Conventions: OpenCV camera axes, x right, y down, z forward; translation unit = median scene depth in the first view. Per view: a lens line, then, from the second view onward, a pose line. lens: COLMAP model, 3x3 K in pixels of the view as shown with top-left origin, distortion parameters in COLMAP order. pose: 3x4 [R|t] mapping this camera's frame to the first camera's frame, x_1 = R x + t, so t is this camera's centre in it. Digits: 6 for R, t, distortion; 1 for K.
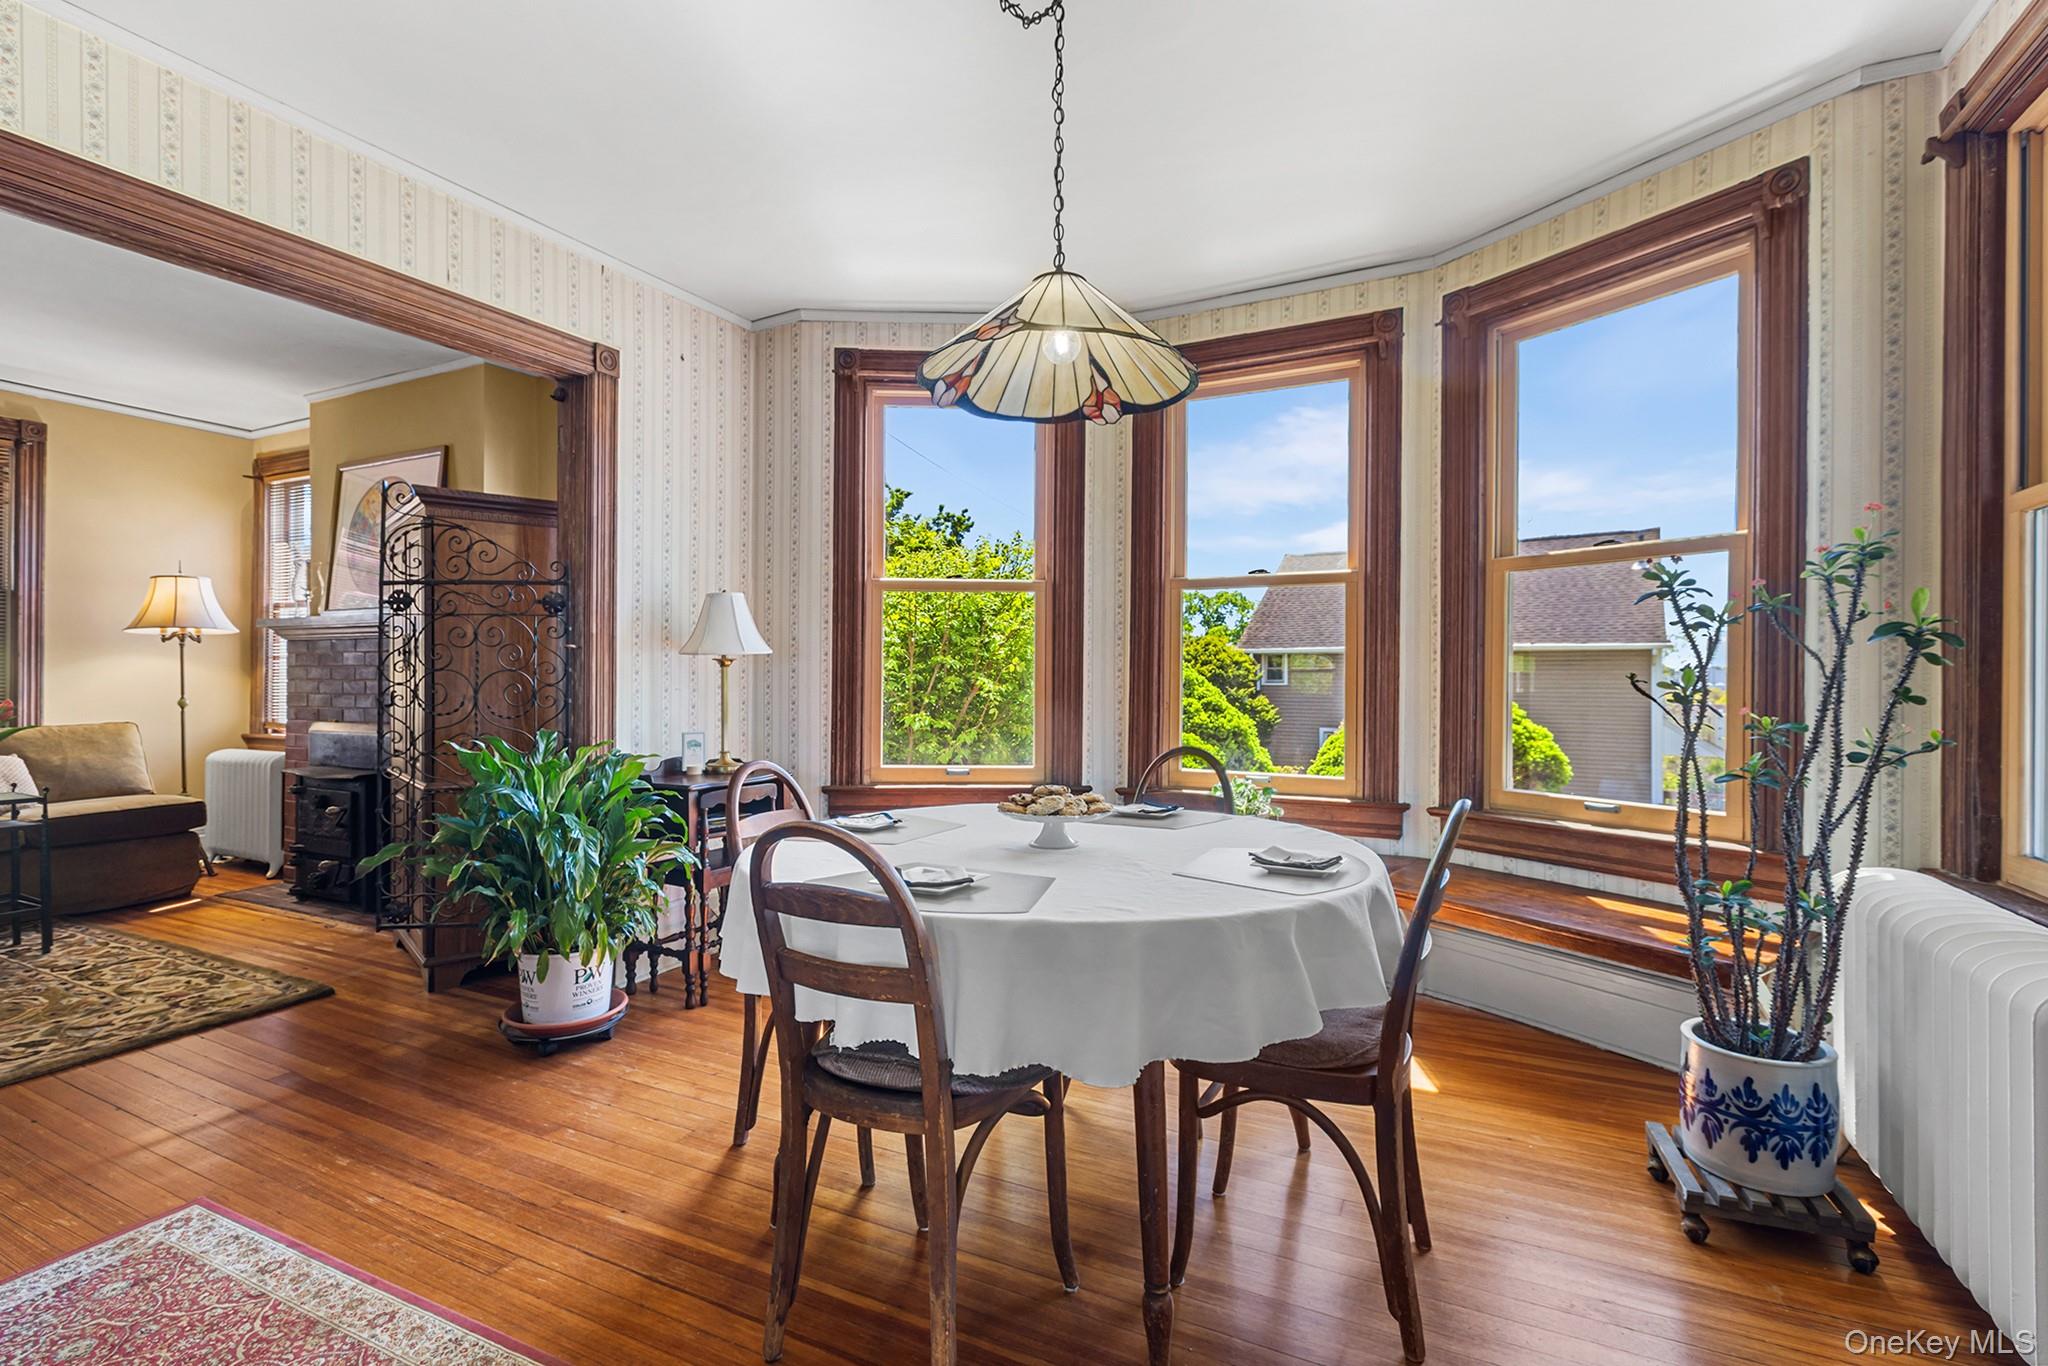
lens RADIAL K [[927.8, 0, 1018.1], [0, 927.8, 684.5], [0, 0, 1]] dist [0.000304, -0.000464]
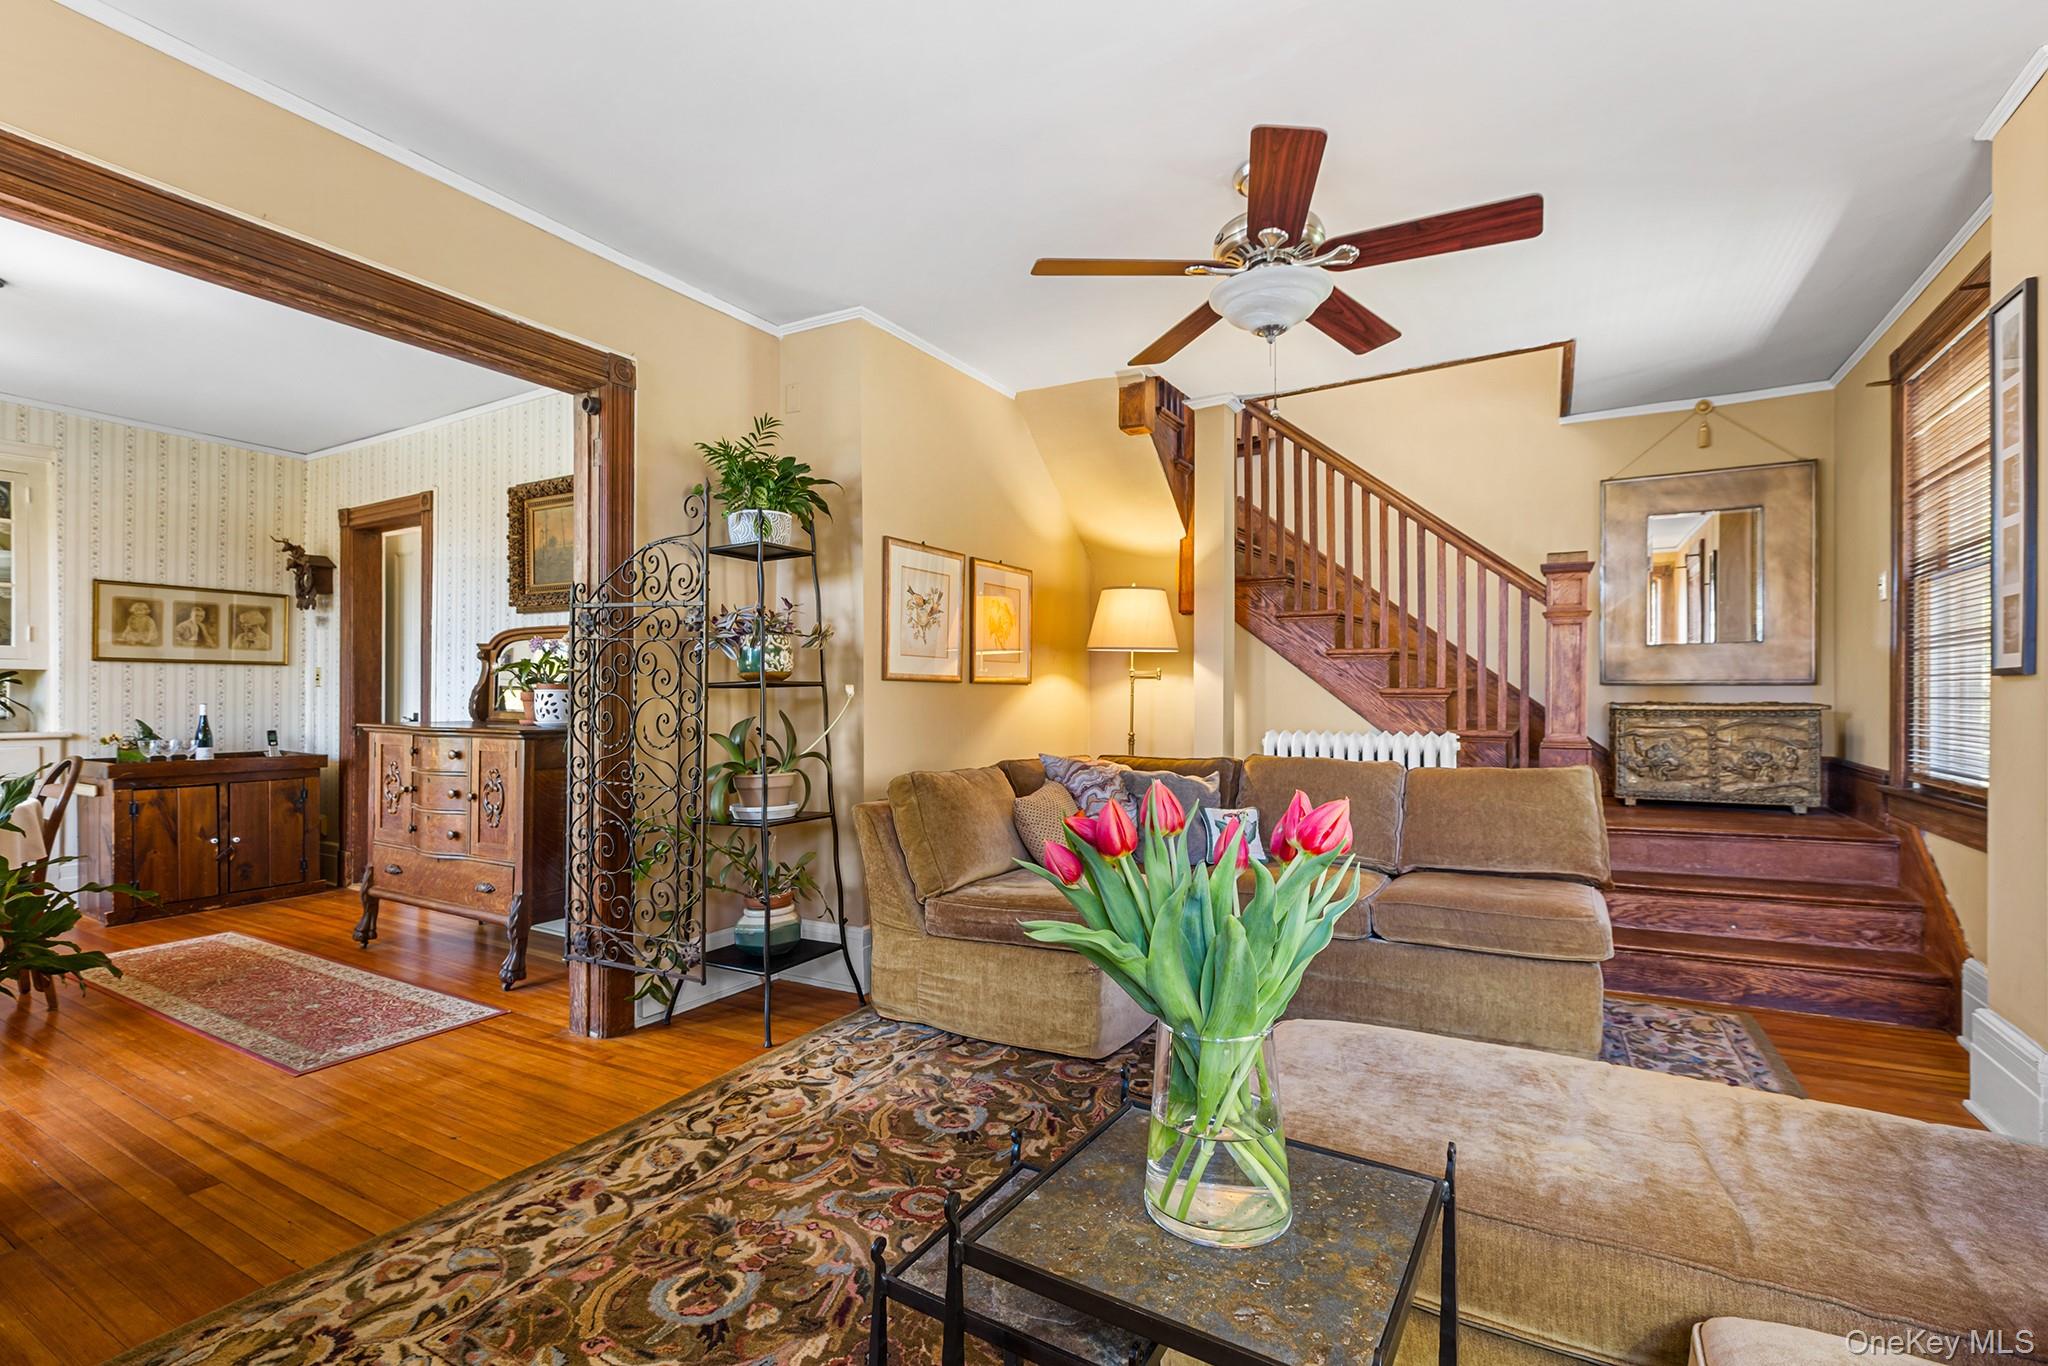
lens RADIAL K [[917.2, 0, 1015.5], [0, 917.2, 687.2], [0, 0, 1]] dist [-0.000244, -0.000166]
pose [[-0.997792, -0.001072, 0.066407, -1.356264], [-0.001508, 0.999978, -0.006509, -0.013550], [-0.066398, -0.006595, -0.997771, 1.531923]]
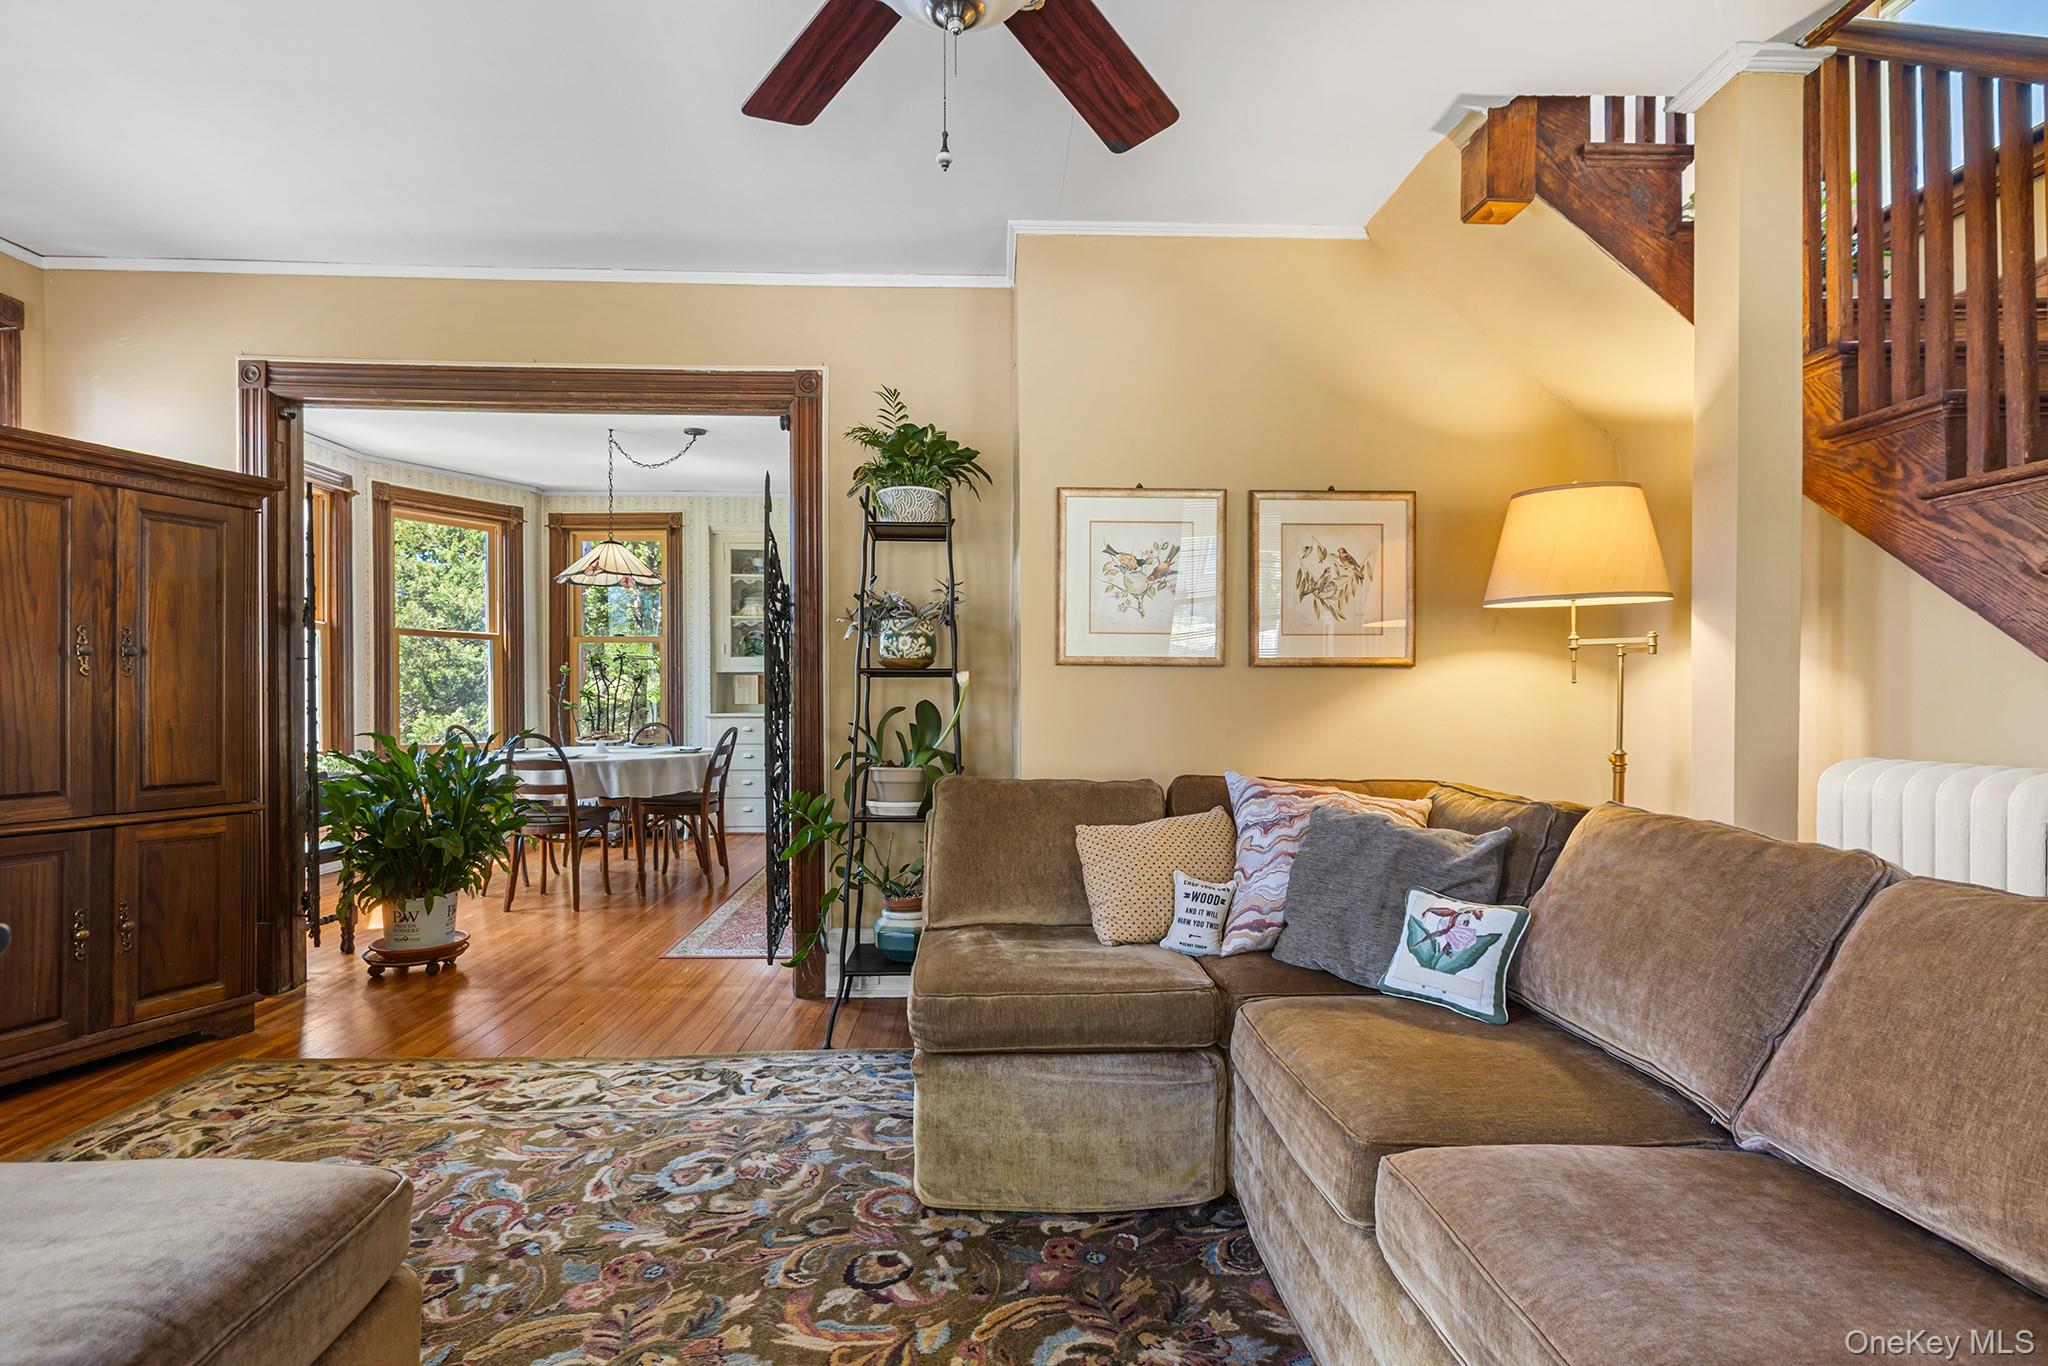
lens RADIAL K [[957.3, 0, 1019.9], [0, 957.3, 696.0], [0, 0, 1]] dist [-0.007061, -0.001085]
pose [[-0.482714, -0.005091, 0.875763, -1.991235], [0.001200, 0.999978, 0.006475, -0.003885], [-0.875777, 0.004177, -0.482698, 0.863558]]
